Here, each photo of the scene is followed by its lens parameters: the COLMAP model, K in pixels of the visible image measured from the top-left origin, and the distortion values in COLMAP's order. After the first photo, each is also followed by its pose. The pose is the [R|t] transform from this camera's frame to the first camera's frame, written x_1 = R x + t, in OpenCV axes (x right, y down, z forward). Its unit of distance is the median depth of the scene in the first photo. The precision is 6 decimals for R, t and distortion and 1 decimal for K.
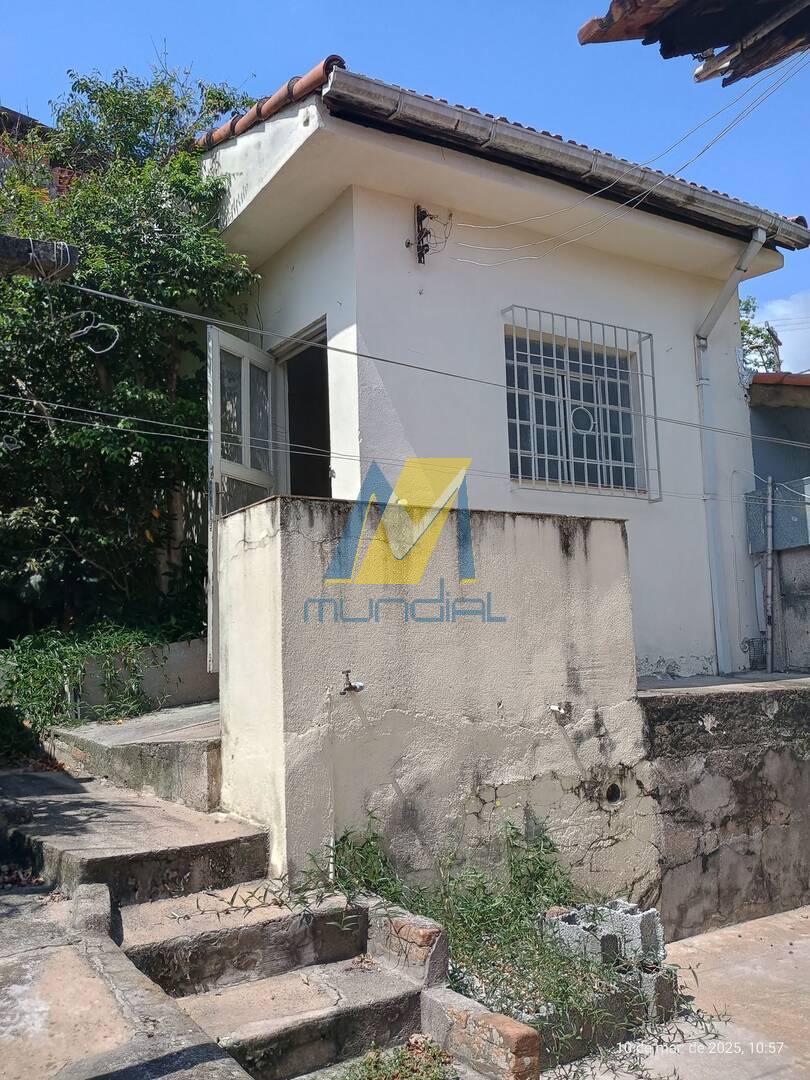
lens RADIAL K [[957.3, 0, 397.7], [0, 957.3, 504.1], [0, 0, 1]] dist [0.066675, -0.089293]
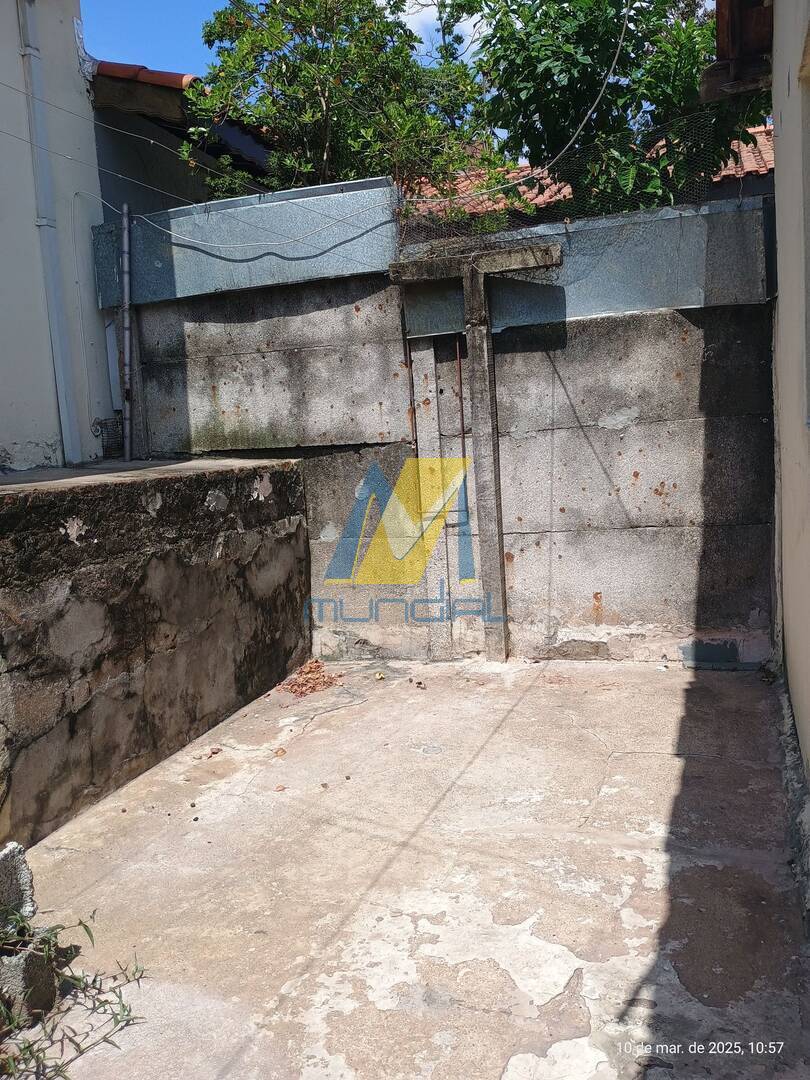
lens RADIAL K [[957.3, 0, 428.9], [0, 957.3, 539.4], [0, 0, 1]] dist [0.066675, -0.089293]
pose [[0.754954, -0.092007, 0.649292, 0.066913], [-0.064671, 0.974837, 0.213333, 0.070271], [-0.652582, -0.203047, 0.730006, 0.328985]]
